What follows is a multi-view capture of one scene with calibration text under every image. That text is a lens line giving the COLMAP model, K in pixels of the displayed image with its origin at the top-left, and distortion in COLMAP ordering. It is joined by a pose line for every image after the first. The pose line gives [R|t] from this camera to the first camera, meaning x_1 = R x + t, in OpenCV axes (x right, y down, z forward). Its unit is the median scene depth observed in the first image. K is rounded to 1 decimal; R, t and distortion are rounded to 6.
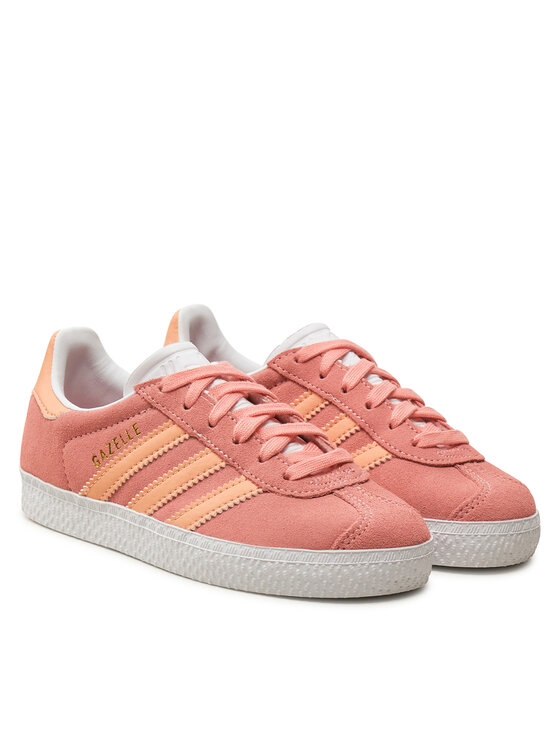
lens RADIAL K [[2201.5, 0, 279.9], [0, 2201.5, 372.9], [0, 0, 1]] dist [-0.101393, 0.000000]
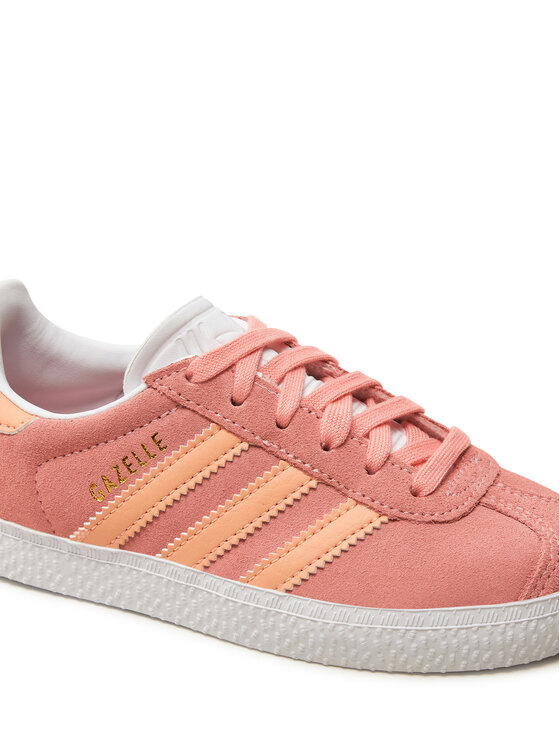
lens RADIAL K [[1590.4, 0, 280.3], [0, 1590.4, 373.2], [0, 0, 1]] dist [-0.157245, 0.000000]
pose [[0.951522, -0.141750, 0.272970, -0.160688], [0.099281, 0.981516, 0.163616, -0.070892], [-0.291117, -0.128583, 0.948007, 0.539128]]
